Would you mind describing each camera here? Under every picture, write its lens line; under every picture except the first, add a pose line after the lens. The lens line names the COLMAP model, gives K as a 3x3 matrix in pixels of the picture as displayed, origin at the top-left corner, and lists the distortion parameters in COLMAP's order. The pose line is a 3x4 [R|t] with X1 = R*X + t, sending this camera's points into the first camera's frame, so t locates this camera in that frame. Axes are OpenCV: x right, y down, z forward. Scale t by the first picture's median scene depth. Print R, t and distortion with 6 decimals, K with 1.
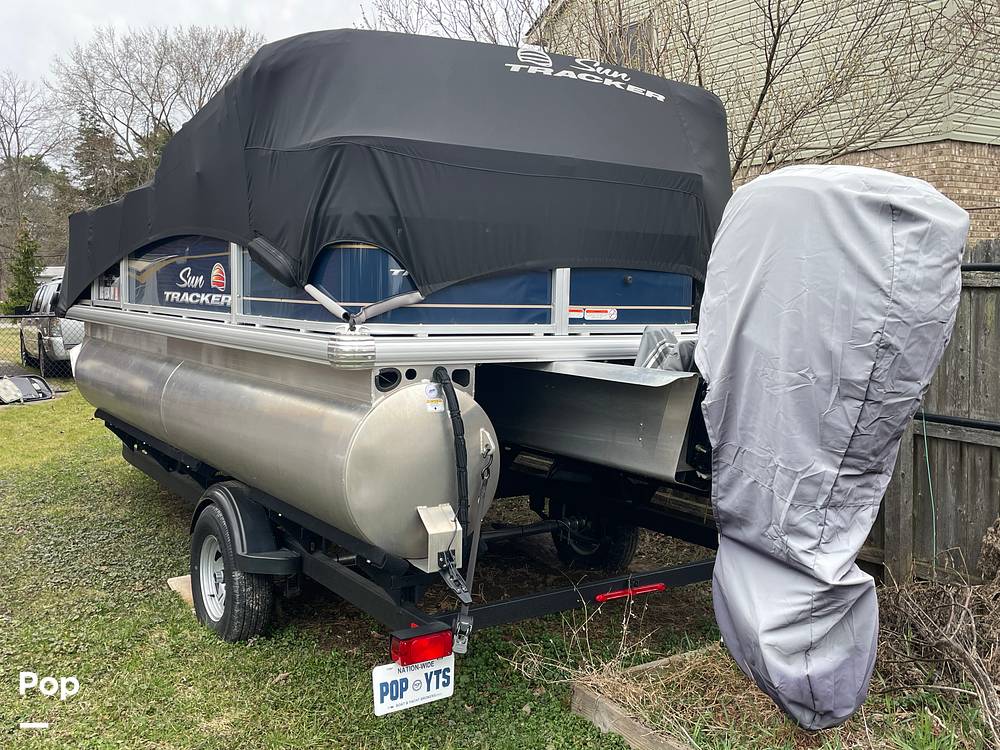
lens RADIAL K [[972.8, 0, 499.6], [0, 972.8, 374.8], [0, 0, 1]] dist [0.005771, 0.000000]
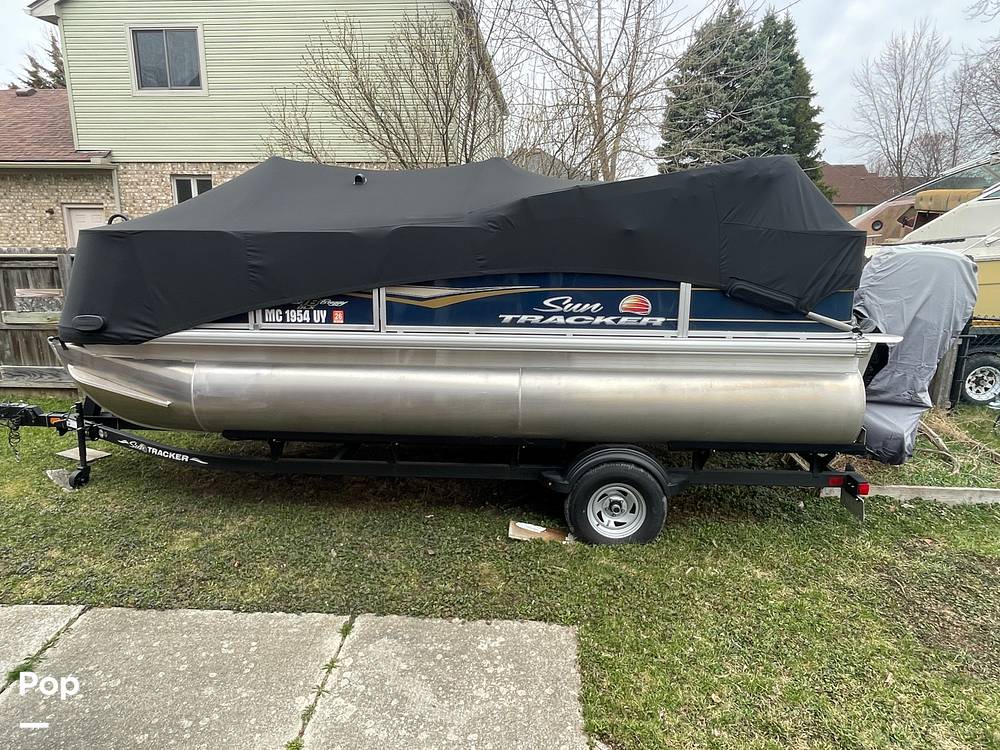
lens RADIAL K [[640.5, 0, 499.8], [0, 640.5, 379.8], [0, 0, 1]] dist [-0.005235, -0.001606]
pose [[0.600763, -0.193224, 0.775724, -1.099945], [0.073229, 0.979572, 0.187287, -0.174967], [-0.796066, -0.055709, 0.602640, 0.574405]]
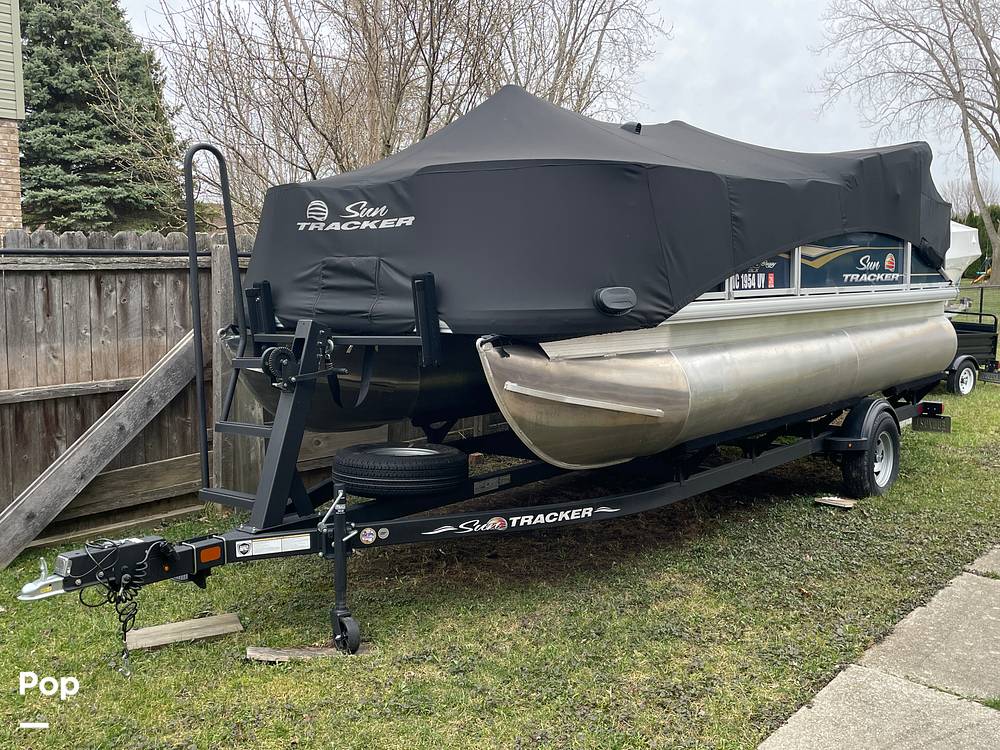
lens RADIAL K [[952.5, 0, 499.1], [0, 952.5, 370.2], [0, 0, 1]] dist [0.033483, 0.000000]
pose [[-0.260587, -0.124747, 0.957357, -1.556473], [0.078968, 0.985540, 0.149914, -0.202284], [-0.962215, 0.114666, -0.246968, 1.928804]]
